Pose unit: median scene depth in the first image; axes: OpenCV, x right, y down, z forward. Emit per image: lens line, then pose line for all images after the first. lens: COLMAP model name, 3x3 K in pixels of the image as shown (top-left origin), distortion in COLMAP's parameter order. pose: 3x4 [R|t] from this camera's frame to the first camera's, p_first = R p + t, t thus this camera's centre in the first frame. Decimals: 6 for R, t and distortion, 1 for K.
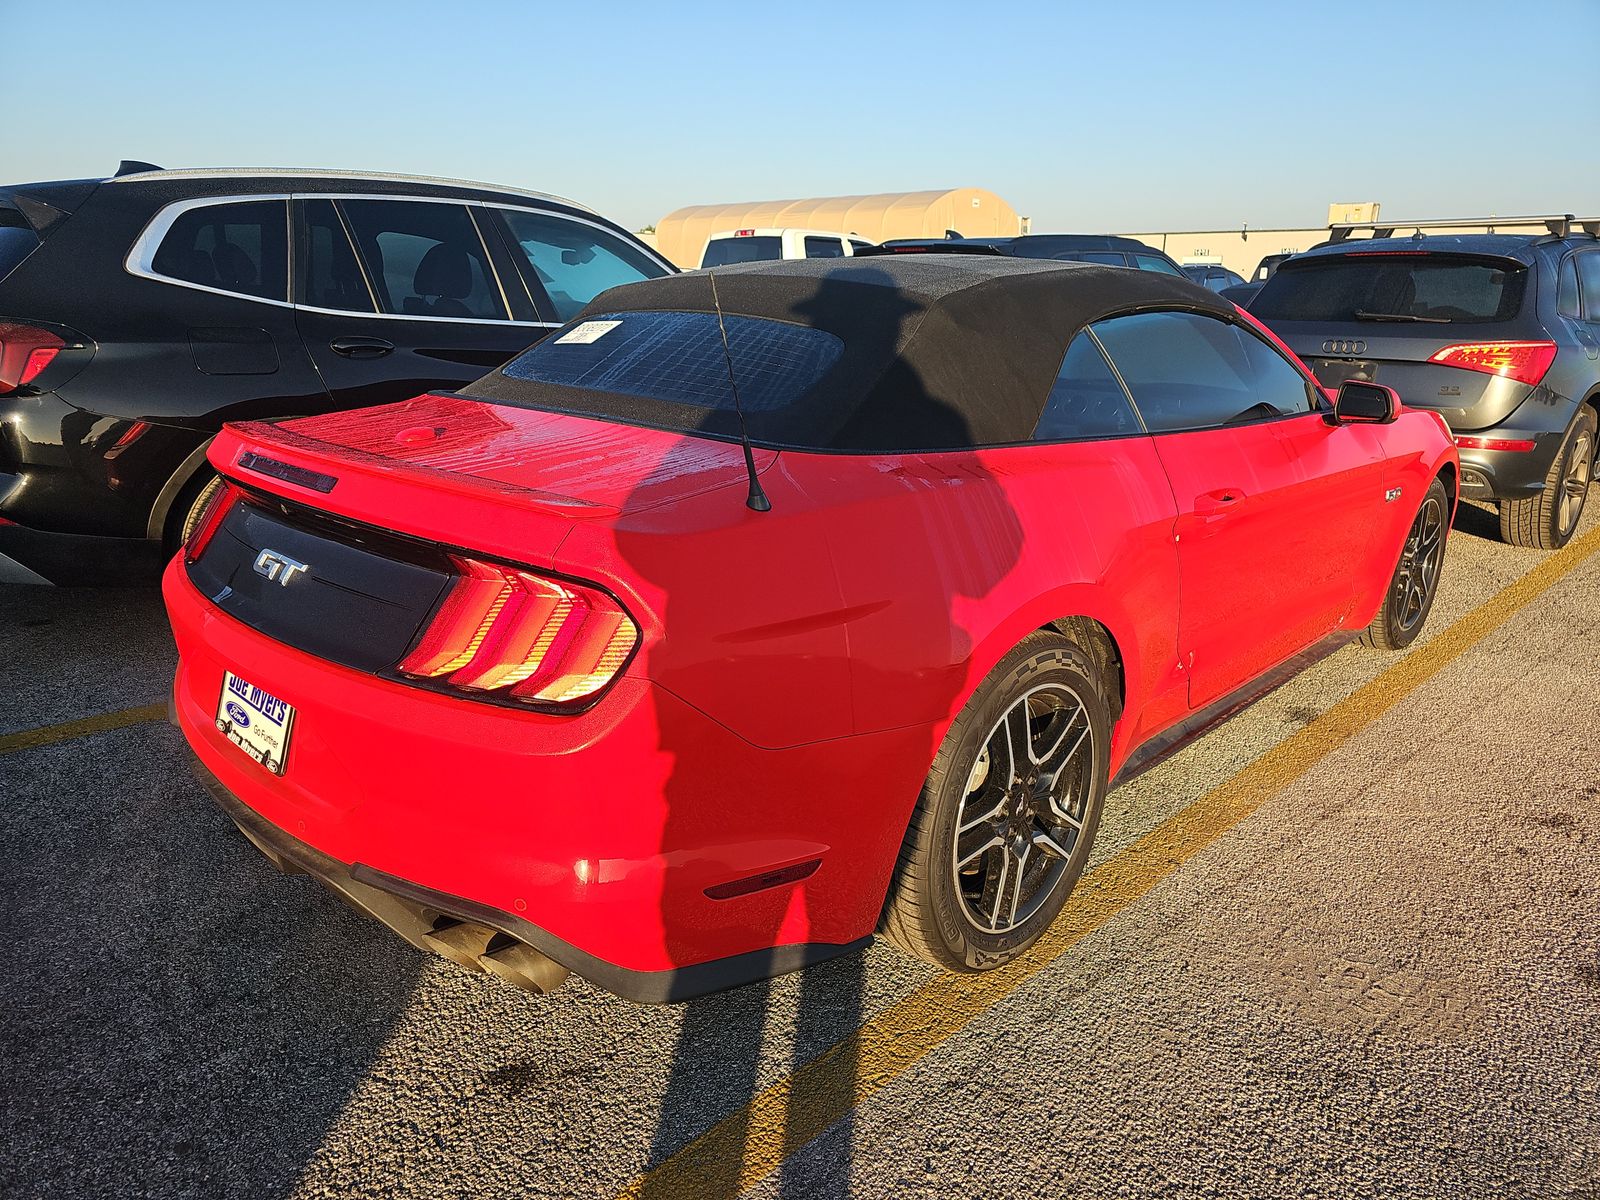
lens RADIAL K [[1085.3, 0, 800.0], [0, 1085.3, 600.0], [0, 0, 1]] dist [0.024922, -0.002362]
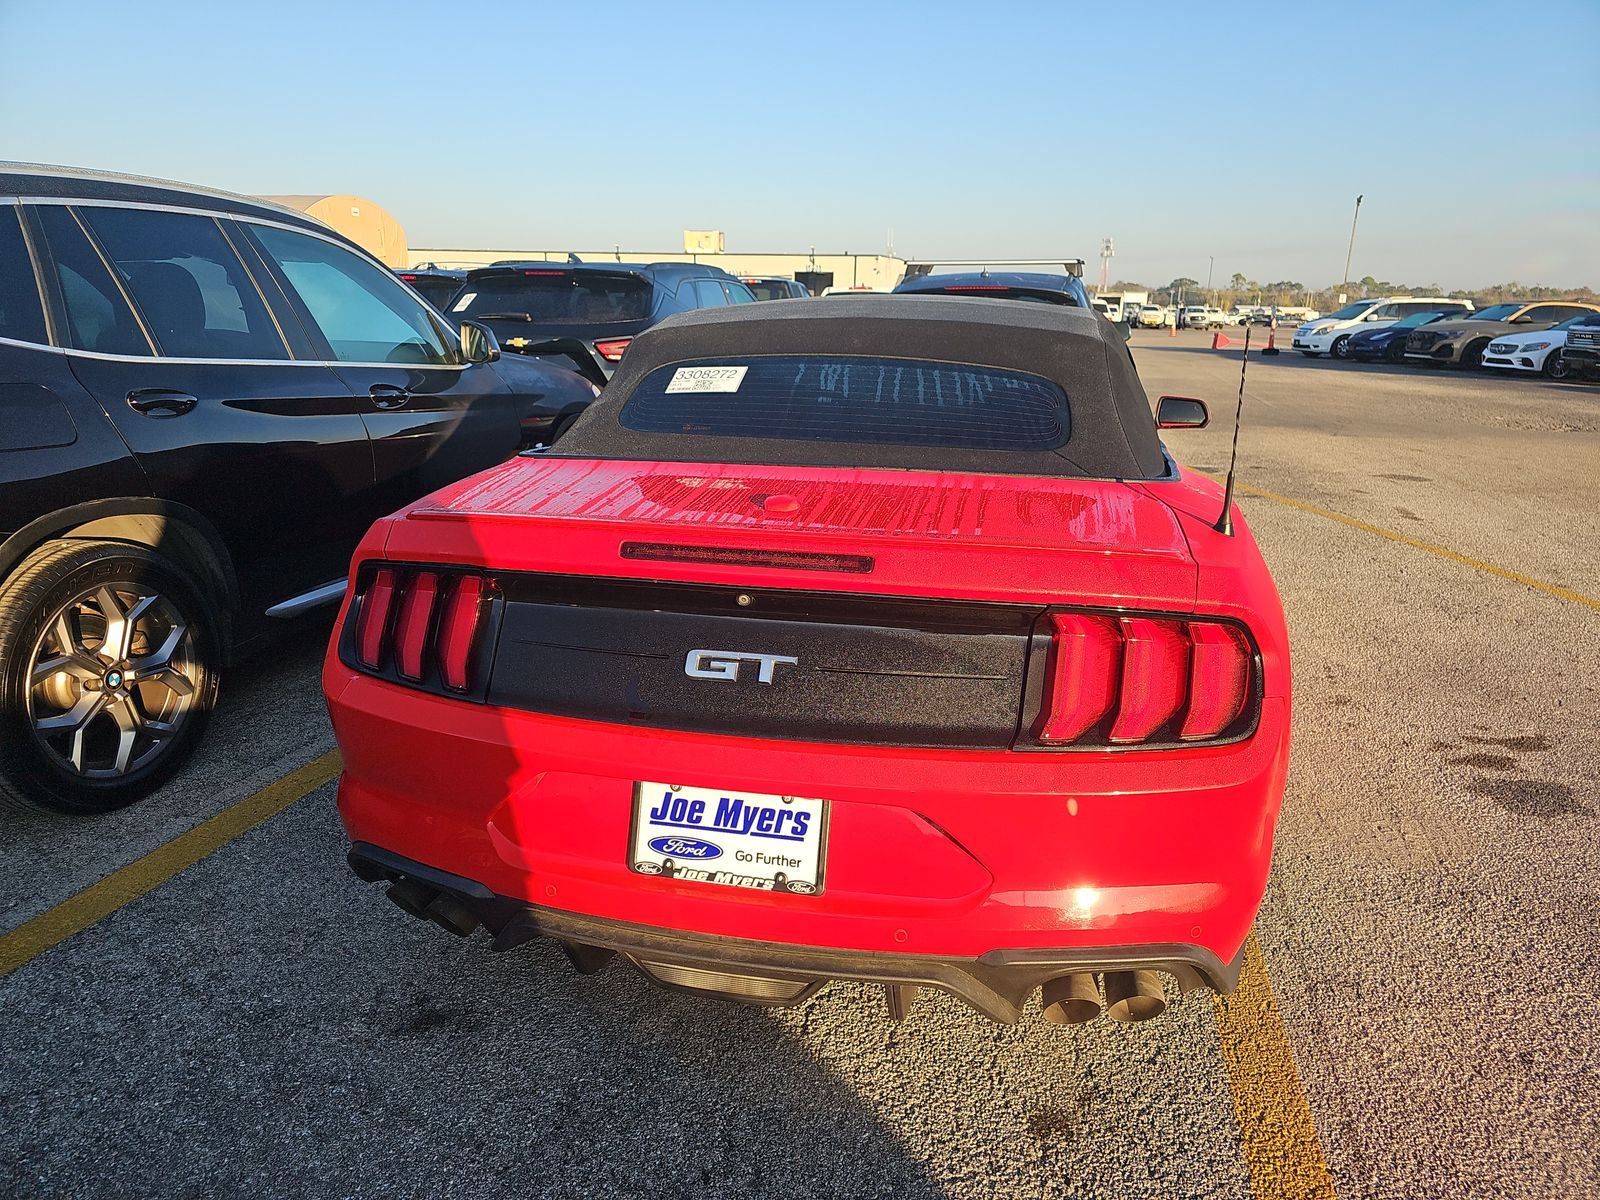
lens RADIAL K [[1066.9, 0, 800.0], [0, 1066.9, 600.0], [0, 0, 1]] dist [0.055581, 0.000504]
pose [[0.838308, -0.146438, 0.525162, -0.436860], [0.150756, 0.987957, 0.034836, -0.052422], [-0.523939, 0.049967, 0.850289, 0.119757]]
